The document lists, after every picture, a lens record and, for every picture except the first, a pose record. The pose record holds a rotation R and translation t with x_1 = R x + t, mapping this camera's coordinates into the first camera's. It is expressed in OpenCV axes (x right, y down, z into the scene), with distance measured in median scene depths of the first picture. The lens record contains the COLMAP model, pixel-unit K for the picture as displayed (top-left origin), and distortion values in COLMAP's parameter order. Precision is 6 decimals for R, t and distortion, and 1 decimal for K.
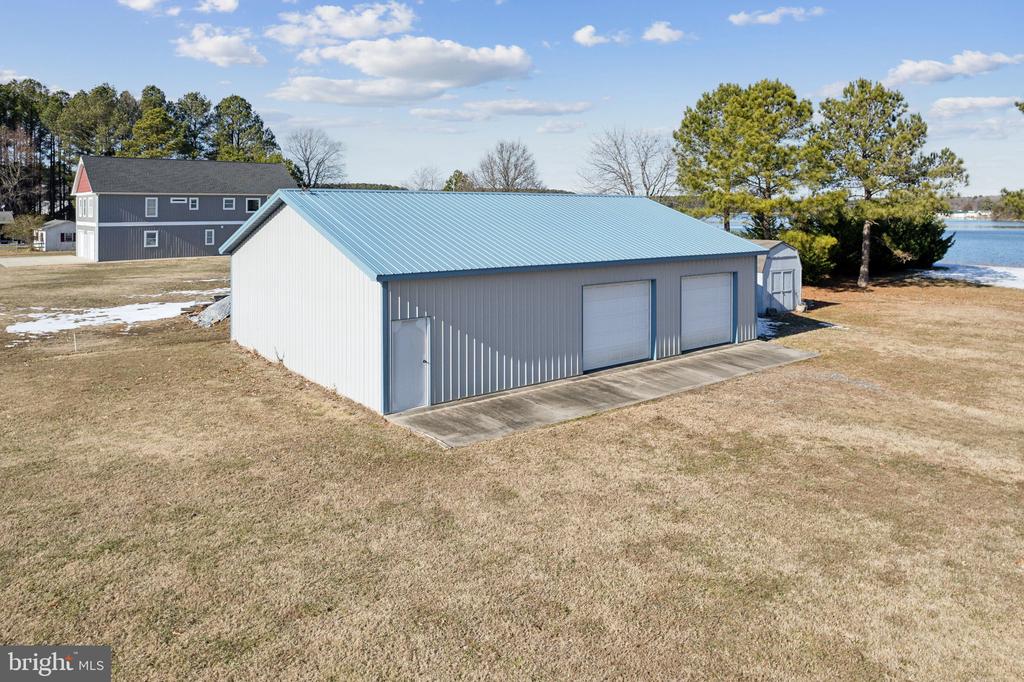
lens RADIAL K [[667.6, 0, 510.2], [0, 667.6, 338.3], [0, 0, 1]] dist [-0.080272, 0.068503]
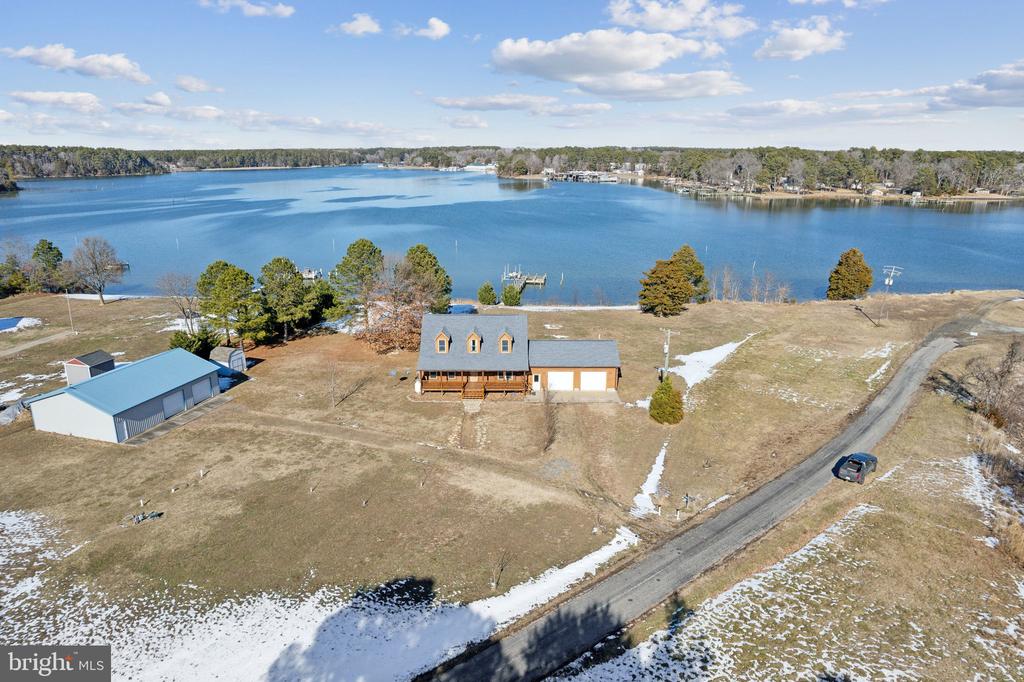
lens RADIAL K [[667.6, 0, 510.2], [0, 667.6, 338.3], [0, 0, 1]] dist [-0.080272, 0.068503]
pose [[0.828436, -0.159533, 0.536883, -0.243243], [0.105440, 0.985859, 0.130245, -0.842019], [-0.550069, -0.051291, 0.833542, -3.928162]]
